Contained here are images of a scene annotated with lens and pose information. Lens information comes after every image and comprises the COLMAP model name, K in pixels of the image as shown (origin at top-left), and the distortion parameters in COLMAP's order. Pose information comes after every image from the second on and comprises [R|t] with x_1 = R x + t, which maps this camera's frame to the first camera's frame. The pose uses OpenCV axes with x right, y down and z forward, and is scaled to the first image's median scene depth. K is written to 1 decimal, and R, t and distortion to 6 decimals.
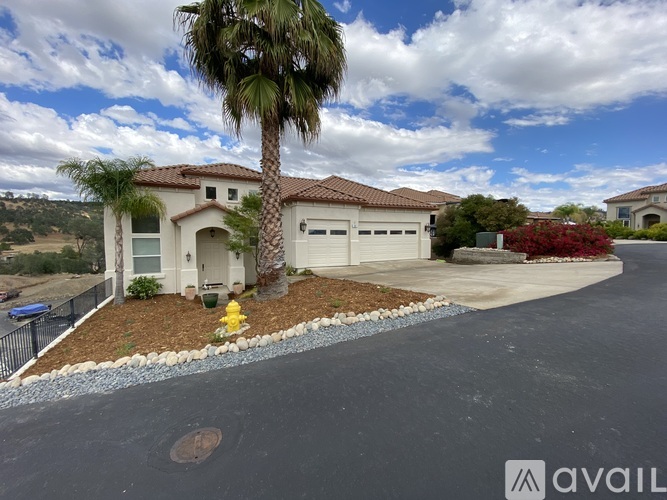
lens RADIAL K [[265.8, 0, 333.4], [0, 265.8, 251.1], [0, 0, 1]] dist [0.022352, 0.000049]
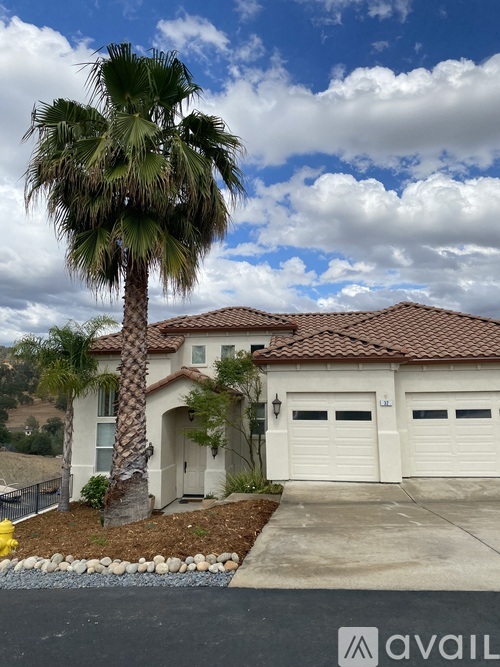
lens RADIAL K [[508.5, 0, 249.5], [0, 508.5, 332.4], [0, 0, 1]] dist [0.007971, -0.005681]
pose [[0.818553, -0.090243, -0.567298, 0.476799], [-0.023059, 0.981625, -0.189424, -0.038993], [0.573968, 0.168135, 0.801431, 0.036370]]
